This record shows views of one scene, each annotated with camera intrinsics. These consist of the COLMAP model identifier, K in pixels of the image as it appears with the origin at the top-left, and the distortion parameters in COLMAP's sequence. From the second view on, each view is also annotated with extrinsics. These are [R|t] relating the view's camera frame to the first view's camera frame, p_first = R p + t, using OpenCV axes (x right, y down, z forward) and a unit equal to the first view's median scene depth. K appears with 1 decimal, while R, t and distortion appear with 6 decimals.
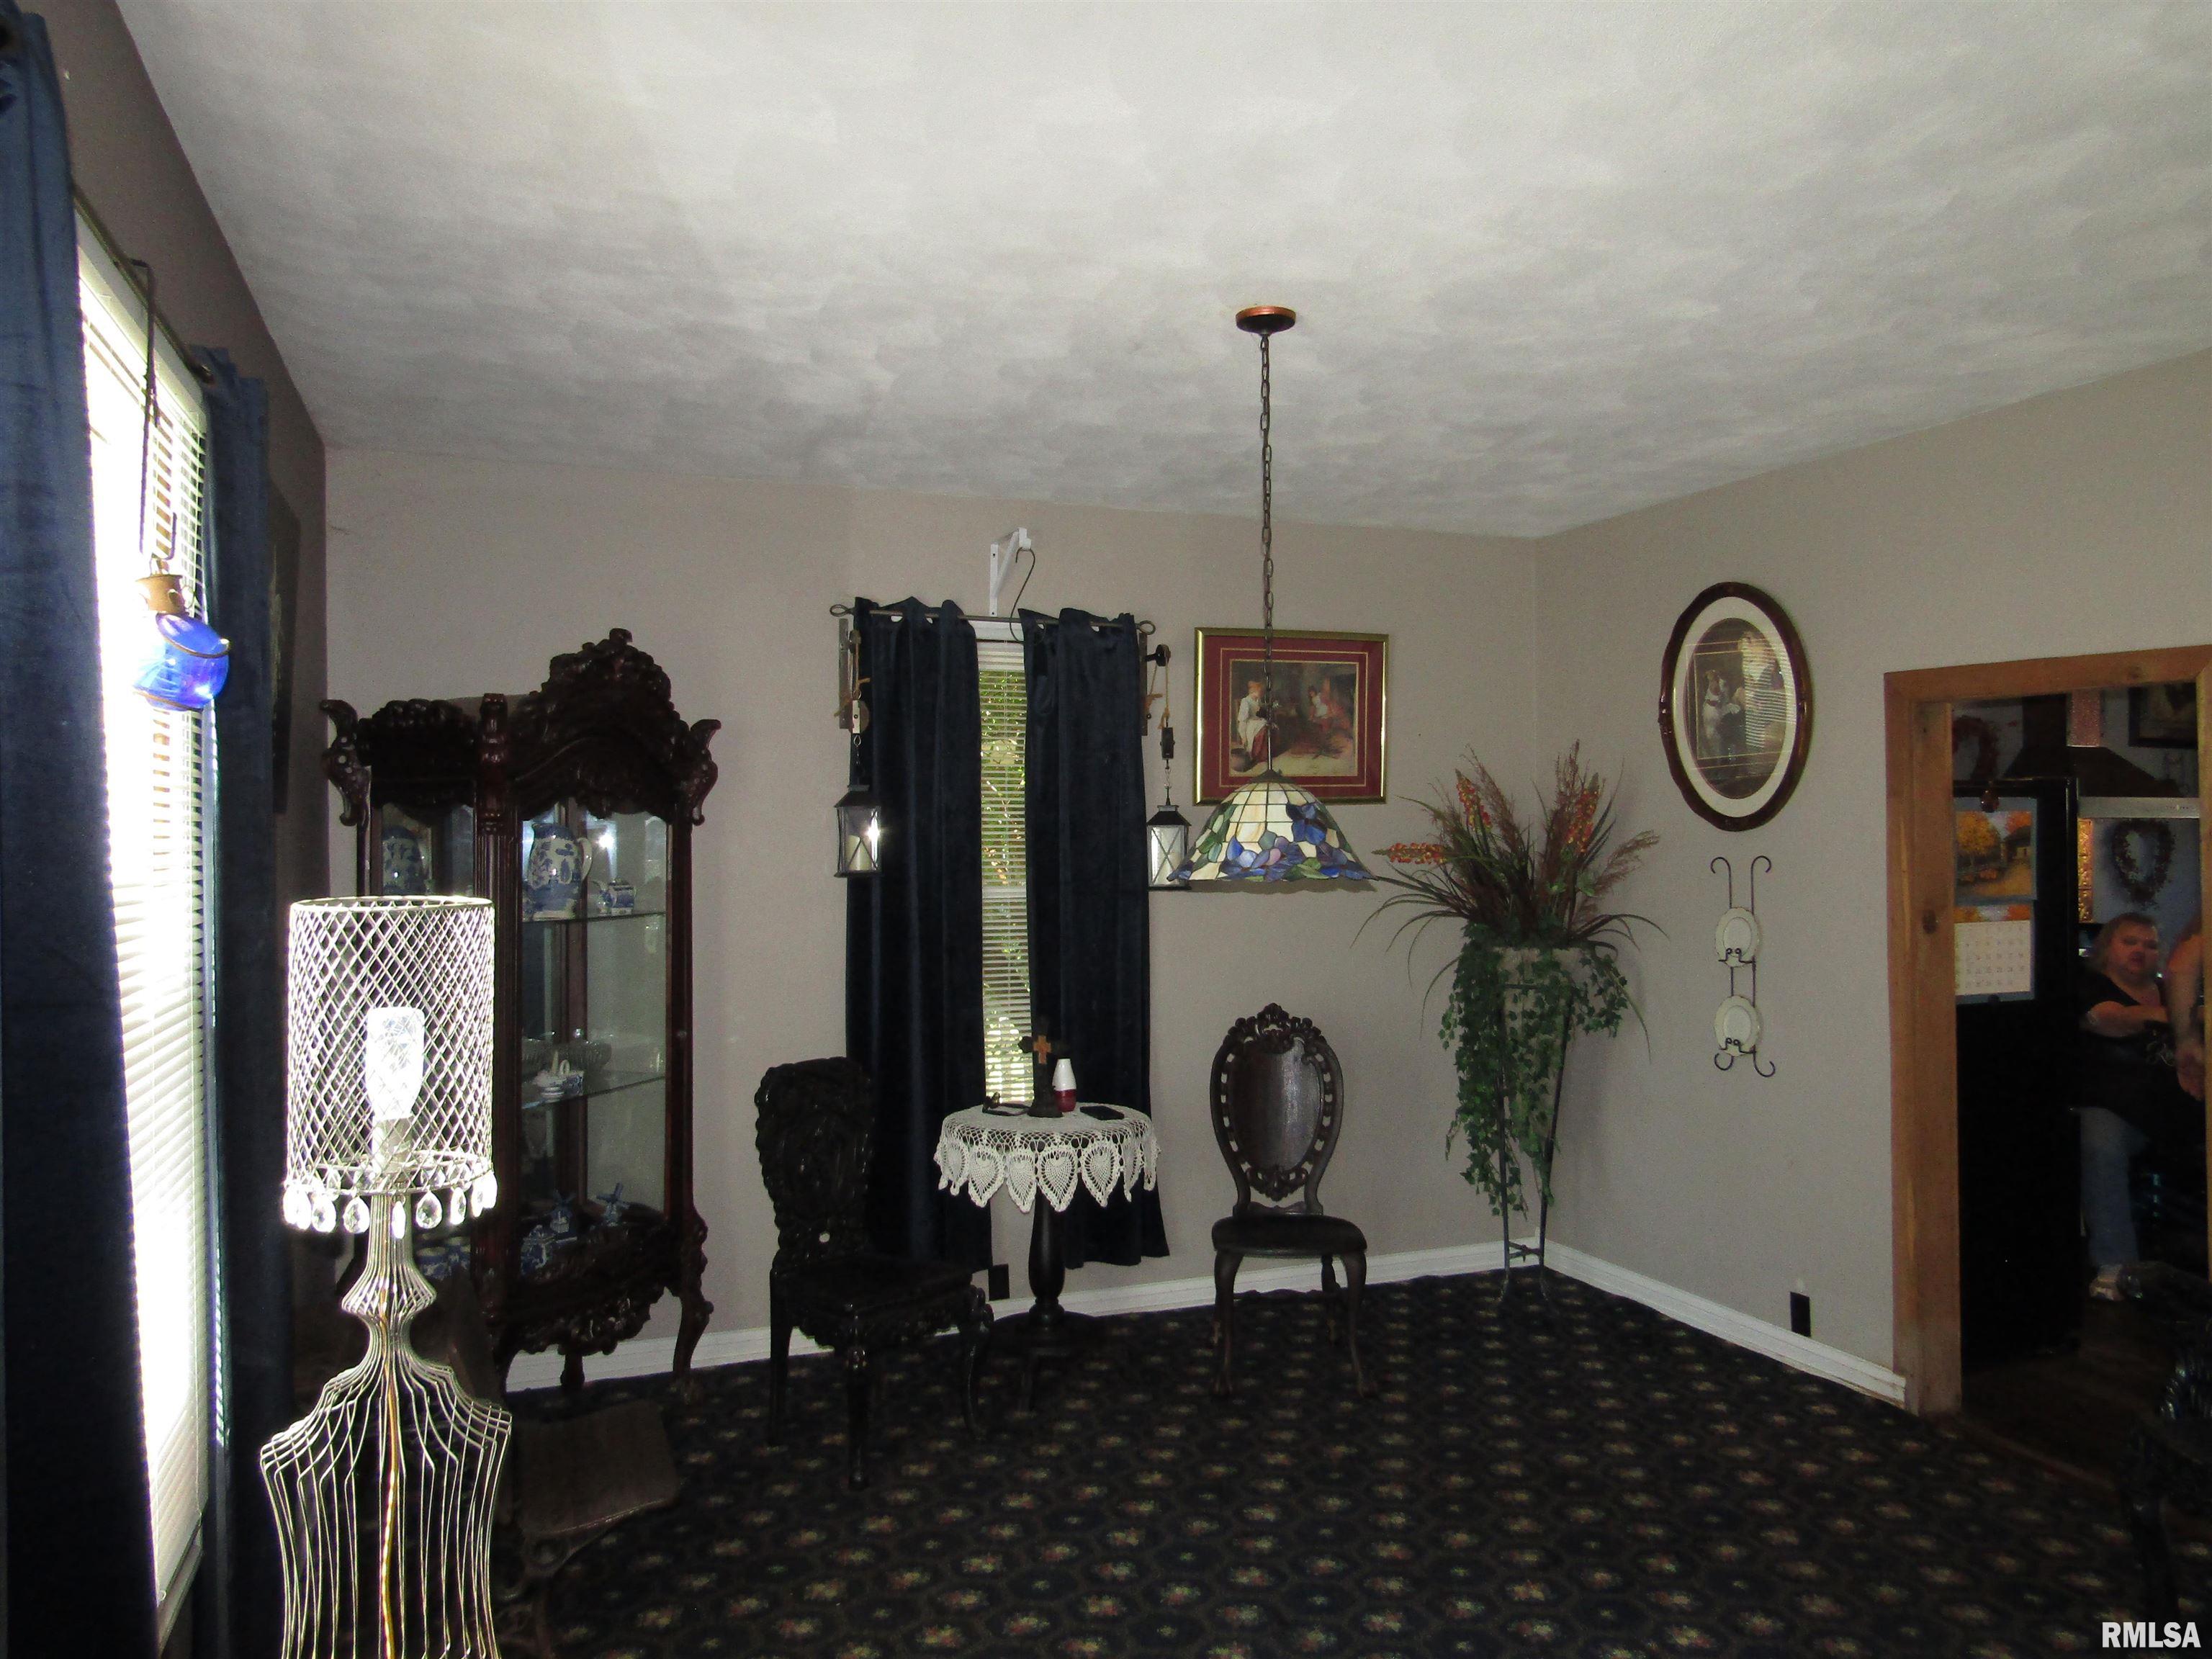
lens RADIAL K [[1602.9, 0, 1106.0], [0, 1602.9, 829.5], [0, 0, 1]] dist [-0.000860, -0.001289]
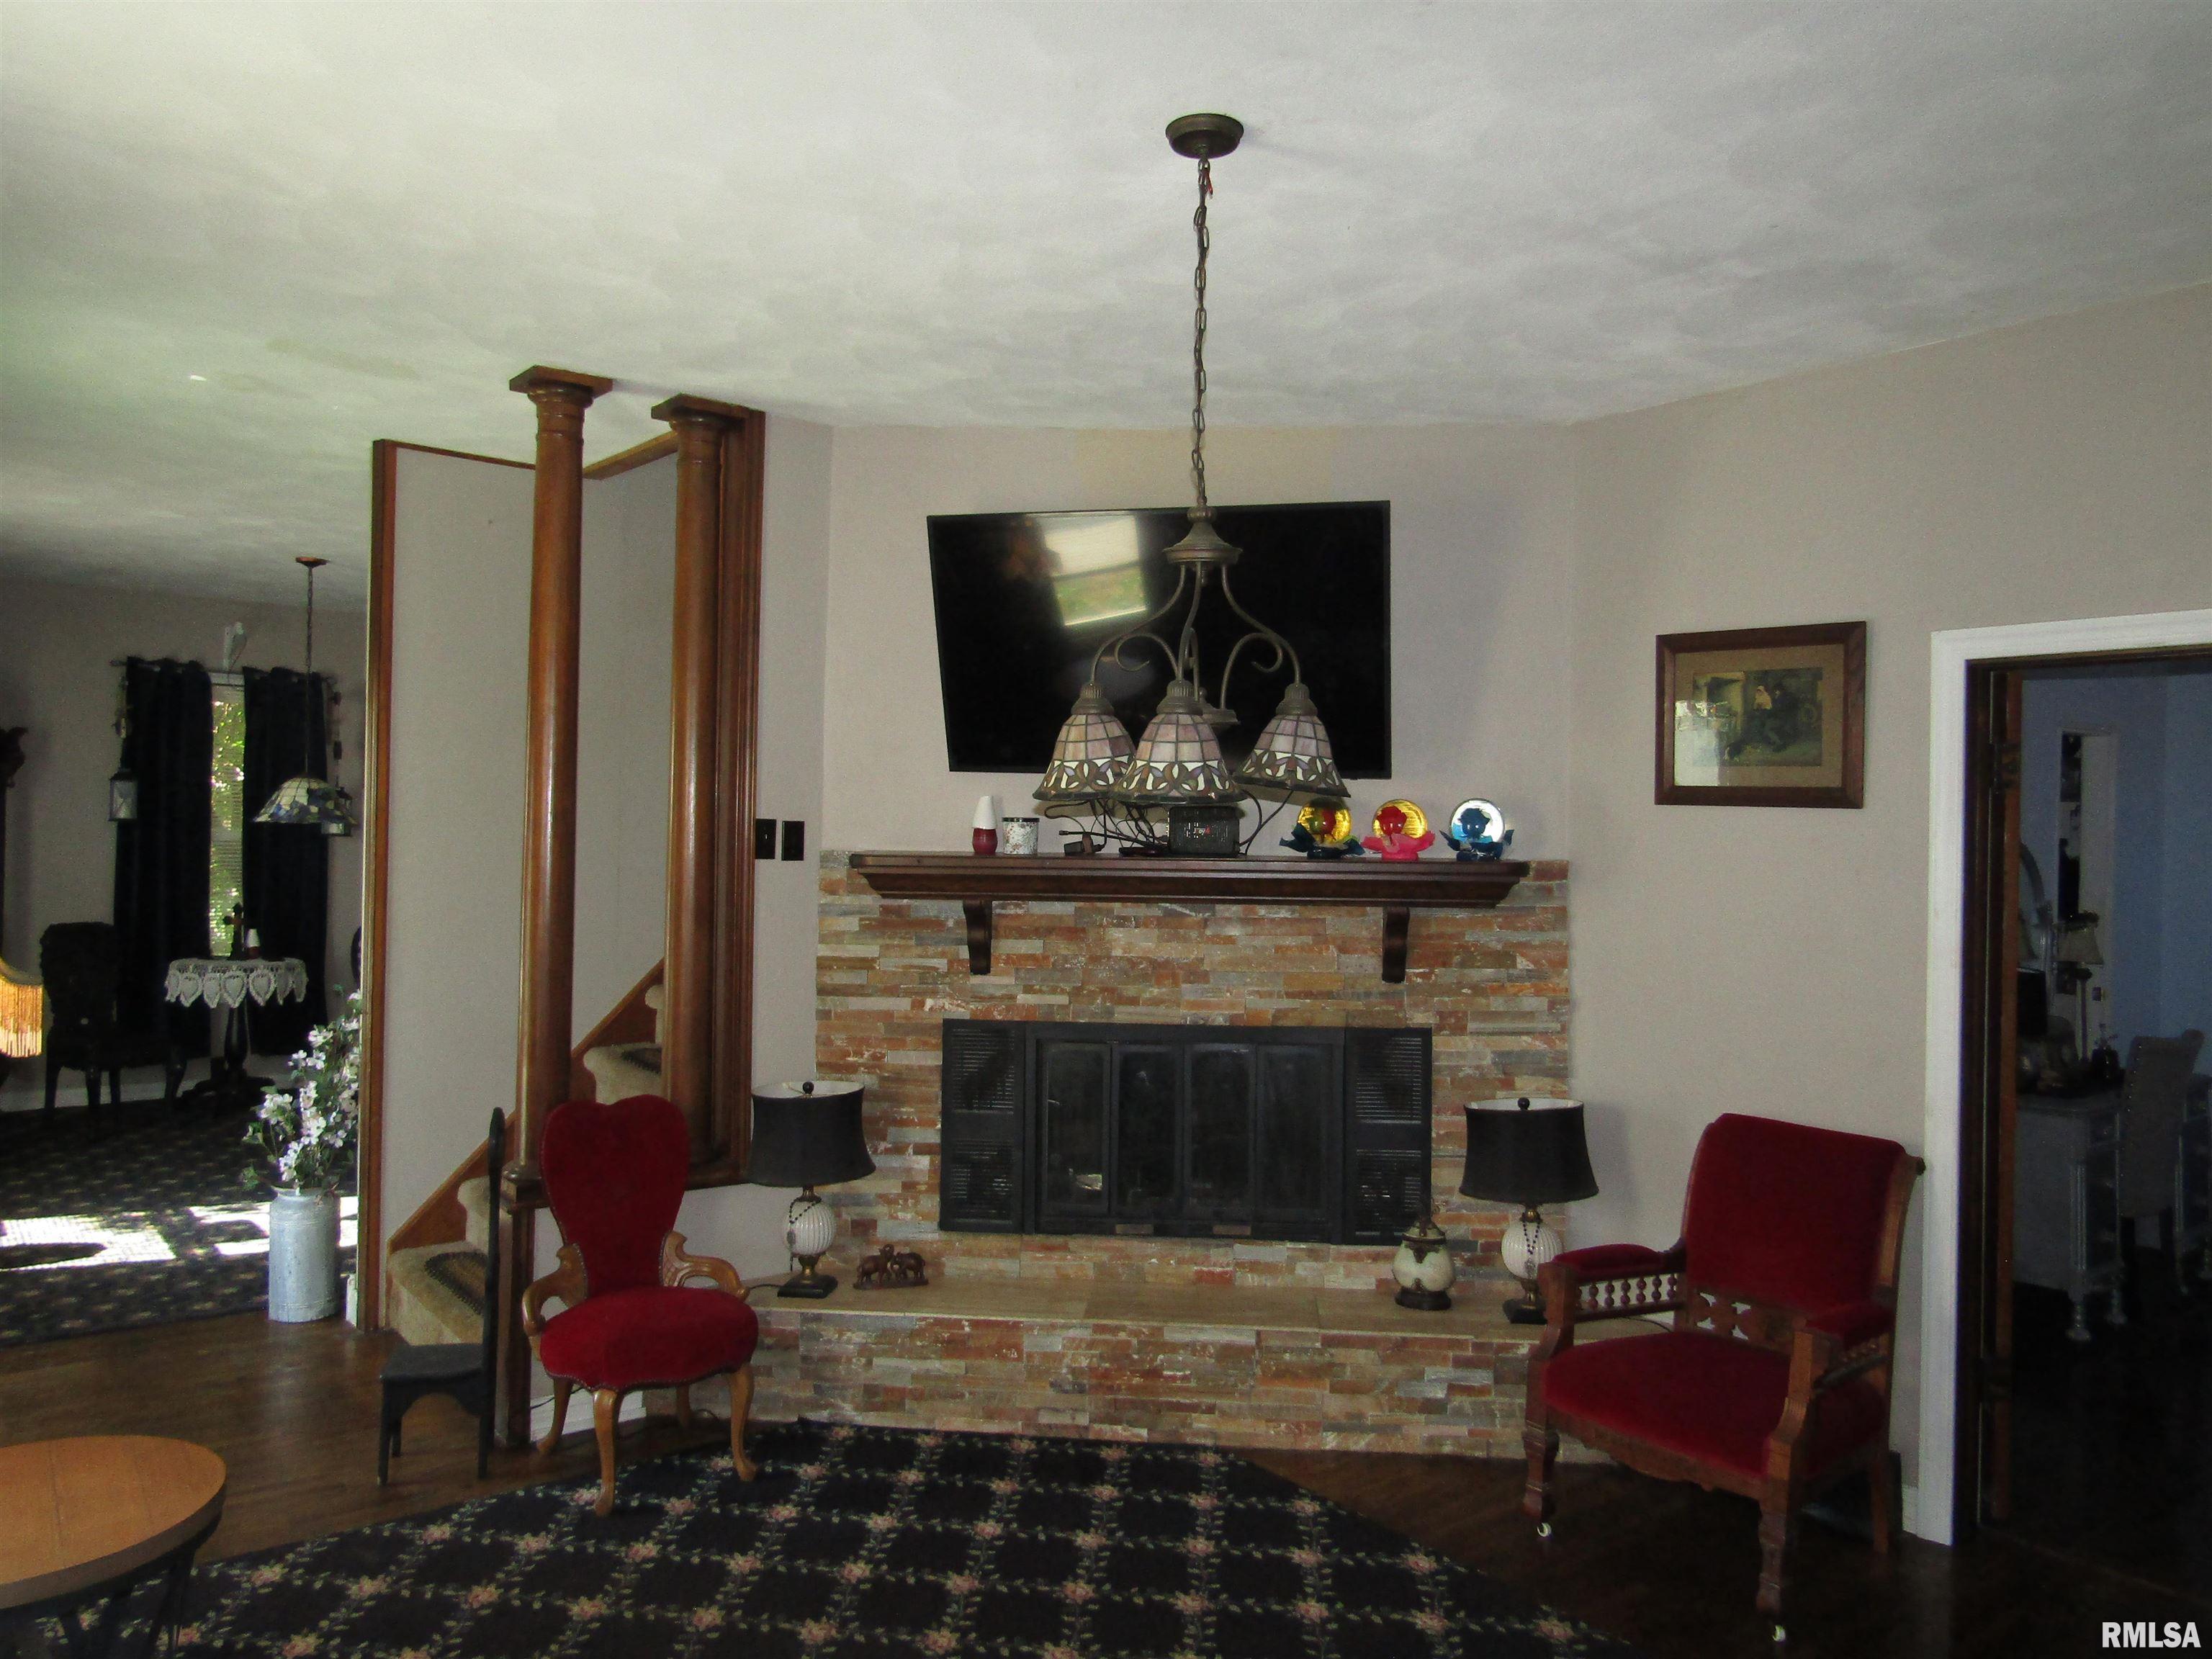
lens RADIAL K [[1602.9, 0, 1106.0], [0, 1602.9, 829.5], [0, 0, 1]] dist [-0.000860, -0.001289]
pose [[0.952979, 0.030438, 0.301504, 0.336013], [-0.032726, 0.999461, 0.002539, -0.000638], [-0.301265, -0.012287, 0.953461, -0.960810]]
